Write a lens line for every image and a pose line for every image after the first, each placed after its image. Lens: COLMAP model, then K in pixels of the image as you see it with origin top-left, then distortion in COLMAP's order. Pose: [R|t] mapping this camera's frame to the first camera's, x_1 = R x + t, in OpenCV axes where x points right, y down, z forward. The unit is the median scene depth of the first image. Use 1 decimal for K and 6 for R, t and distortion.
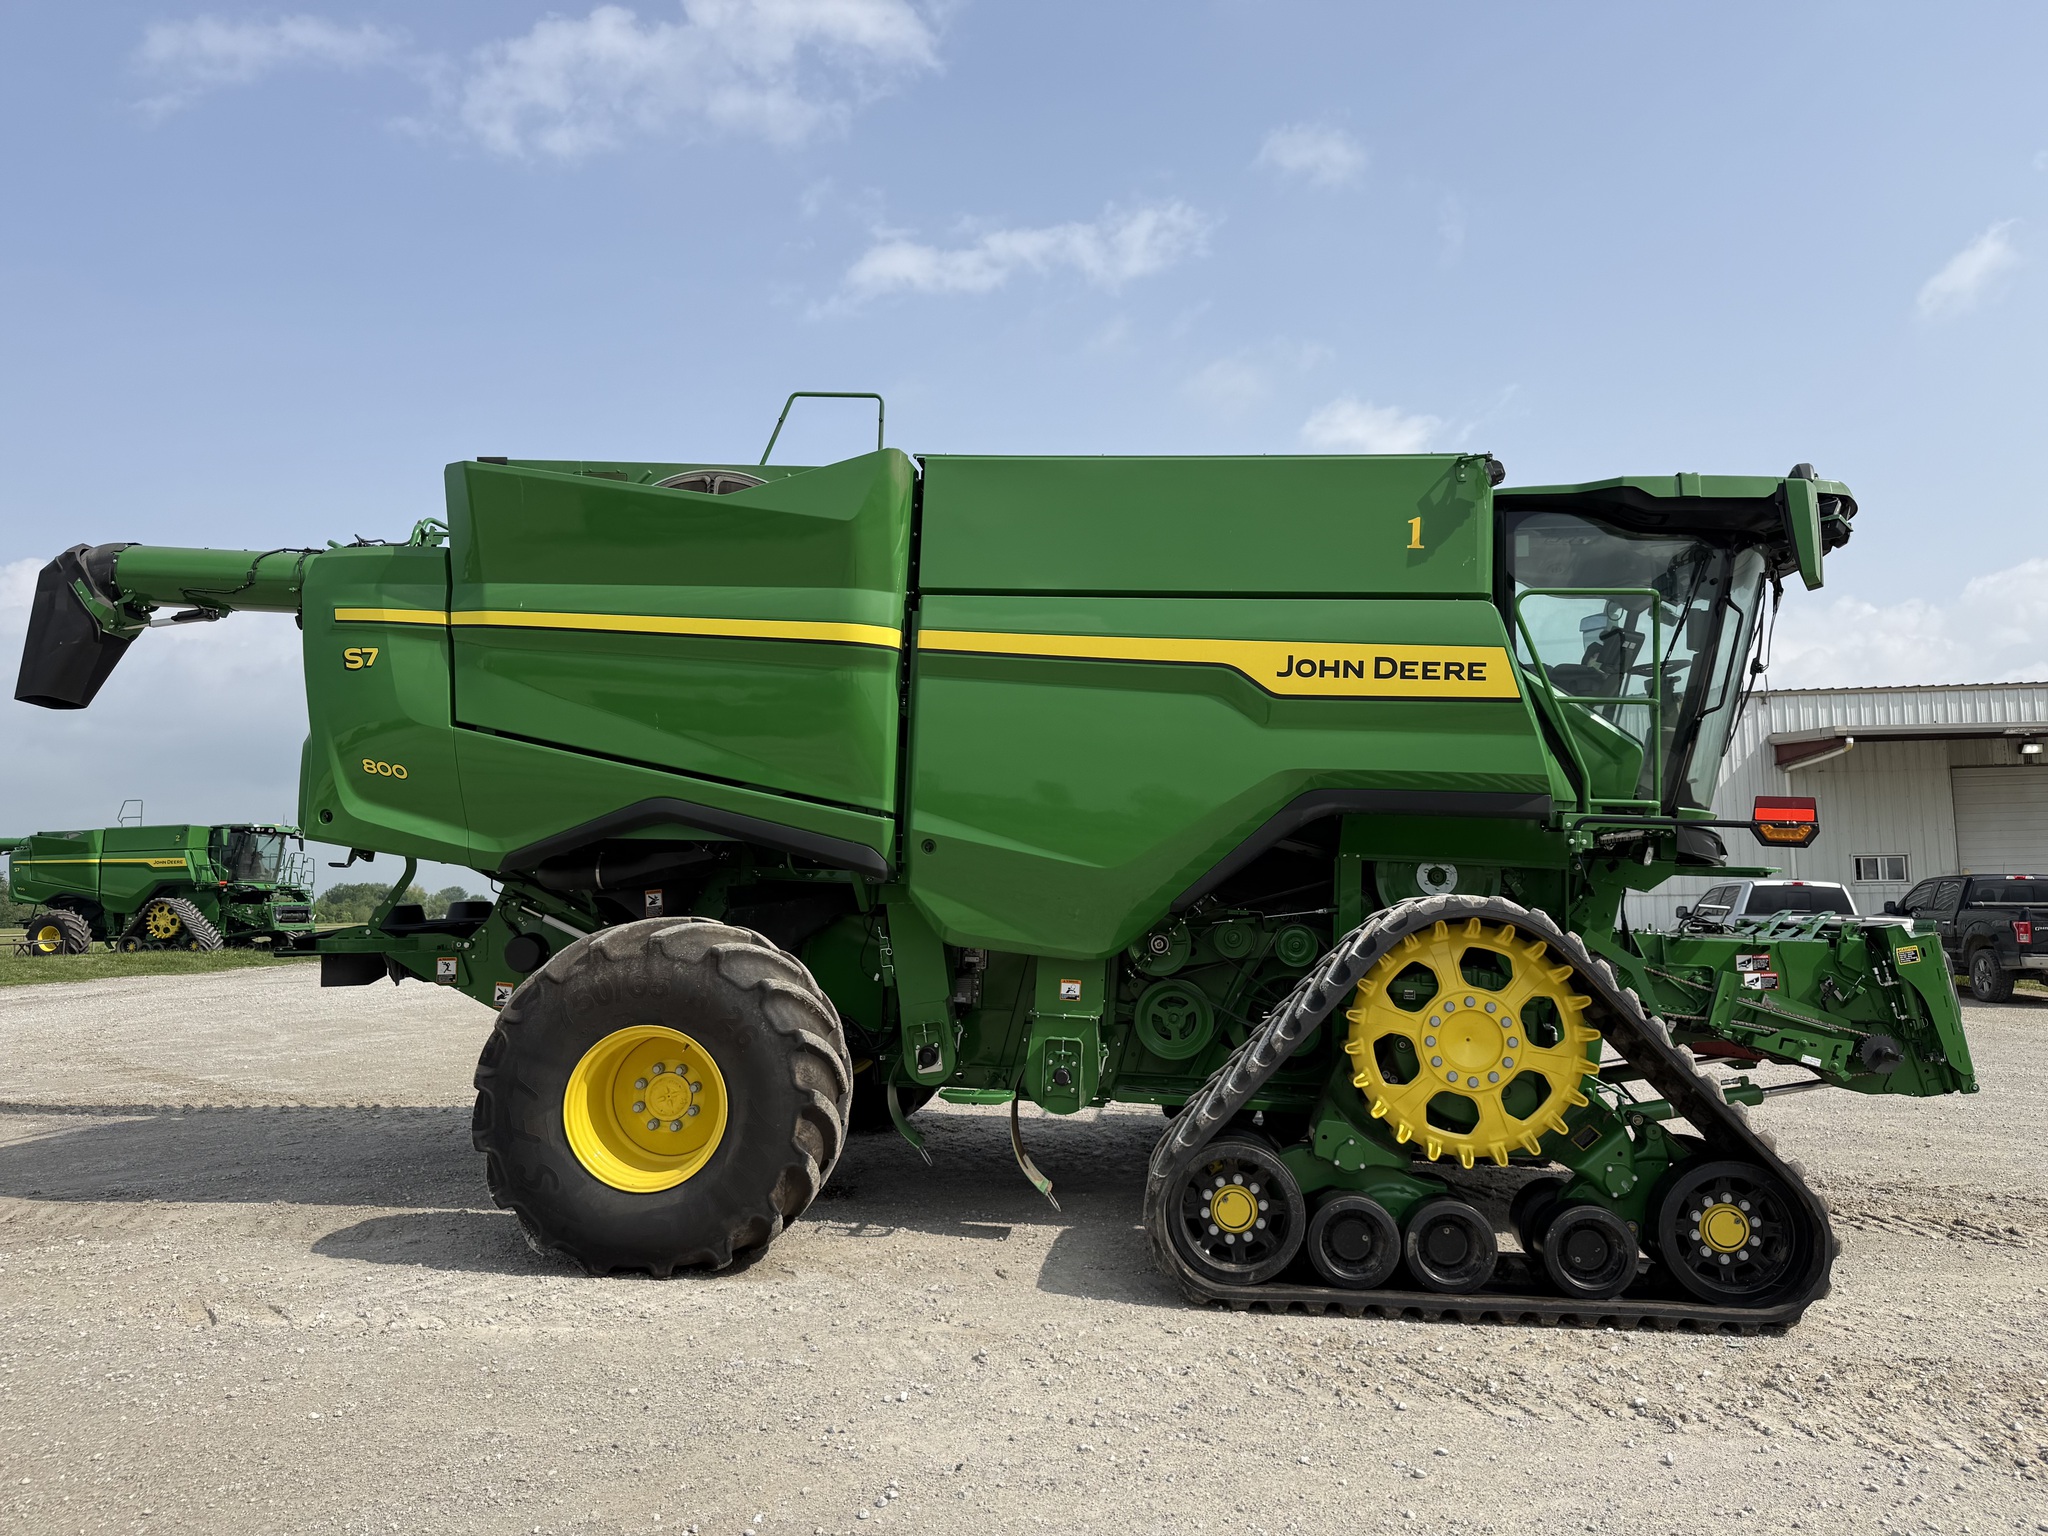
lens RADIAL K [[1441.6, 0, 1031.4], [0, 1441.6, 748.5], [0, 0, 1]] dist [0.079677, -0.112286]
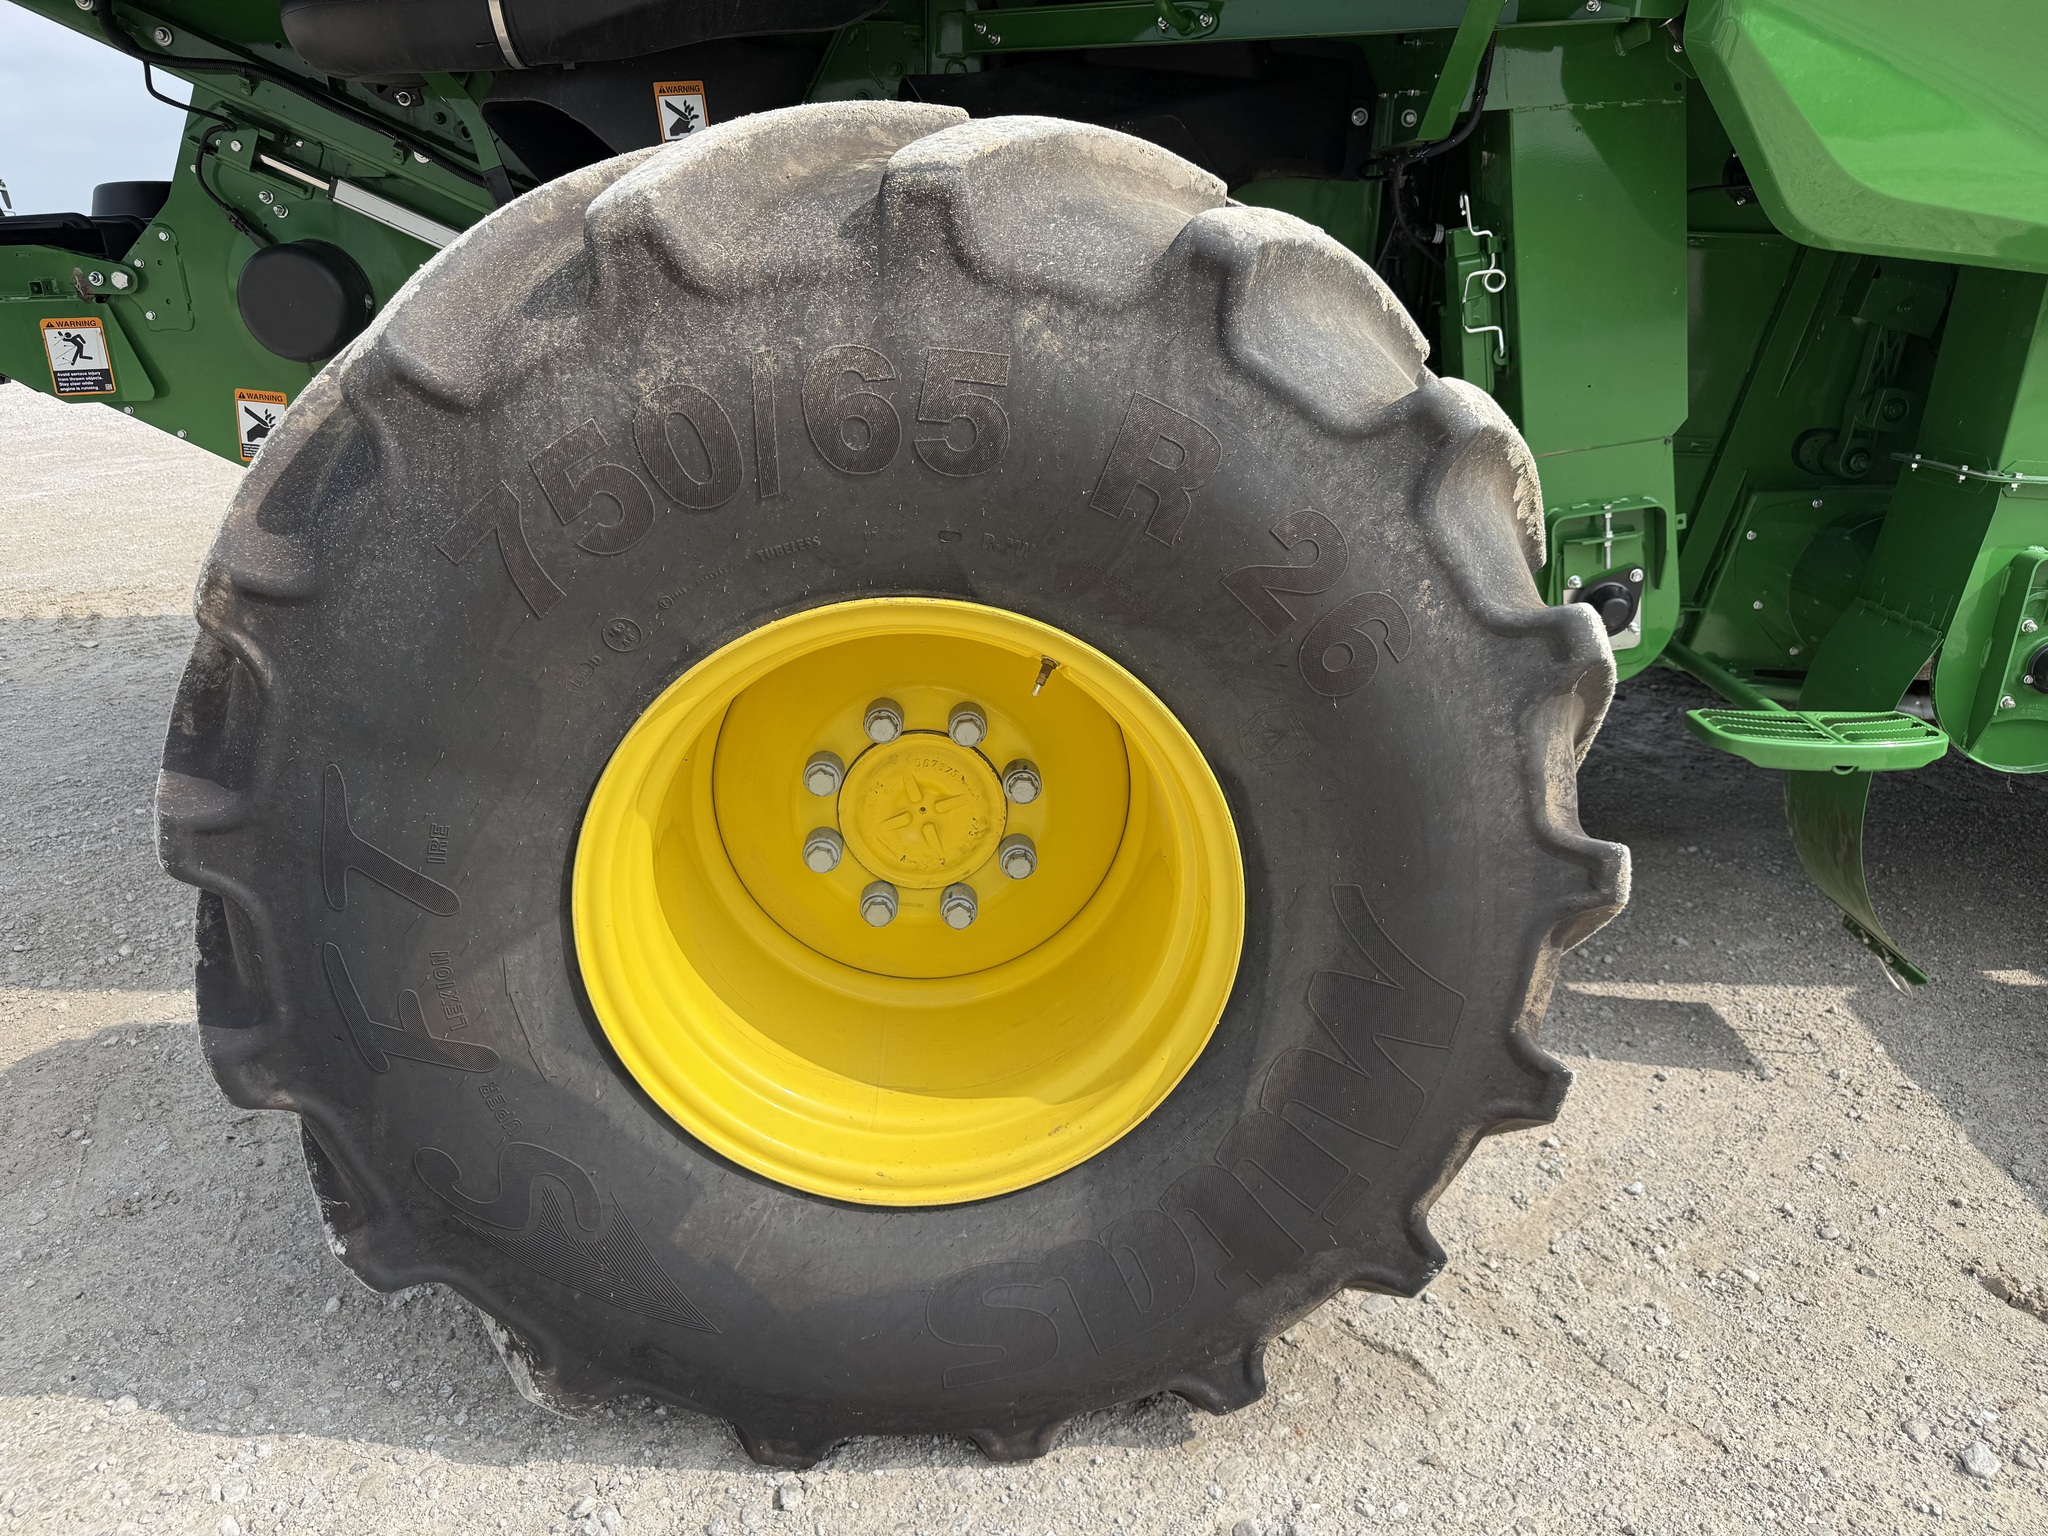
lens RADIAL K [[1426.5, 0, 1025.0], [0, 1426.5, 778.3], [0, 0, 1]] dist [0.077452, -0.101341]
pose [[0.995208, -0.037684, 0.090224, -0.266004], [-0.003837, 0.906987, 0.421141, 0.122306], [-0.097702, -0.419469, 0.902497, 0.784216]]
